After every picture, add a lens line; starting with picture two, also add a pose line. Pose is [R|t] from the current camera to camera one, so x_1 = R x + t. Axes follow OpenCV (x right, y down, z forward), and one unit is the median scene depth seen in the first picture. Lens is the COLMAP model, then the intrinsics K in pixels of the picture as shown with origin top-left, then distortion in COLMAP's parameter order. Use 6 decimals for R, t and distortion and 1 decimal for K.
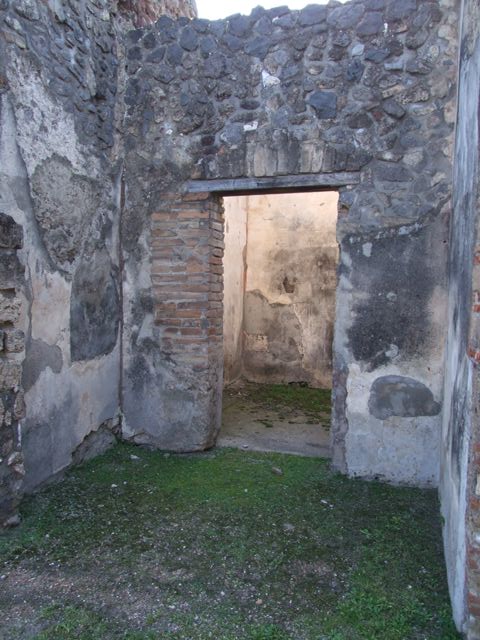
lens RADIAL K [[482.4, 0, 239.6], [0, 482.4, 313.7], [0, 0, 1]] dist [-0.056328, 0.034759]
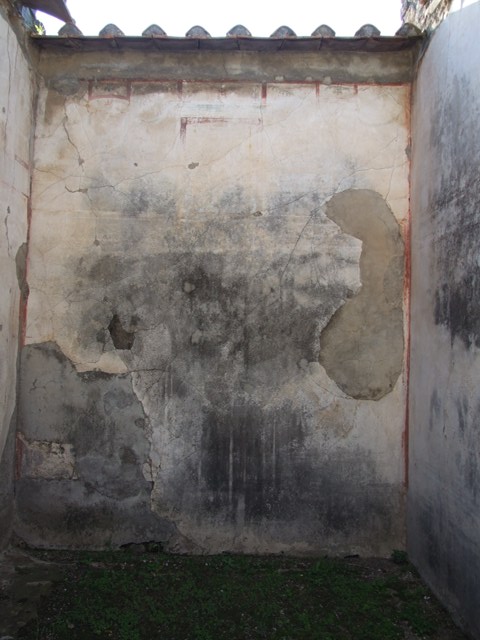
lens RADIAL K [[482.4, 0, 240.5], [0, 482.4, 315.2], [0, 0, 1]] dist [-0.056328, 0.034759]
pose [[0.938071, 0.012673, 0.346213, 0.049572], [0.013155, 0.997307, -0.072151, -0.041014], [-0.346195, 0.072237, 0.935378, 0.530816]]
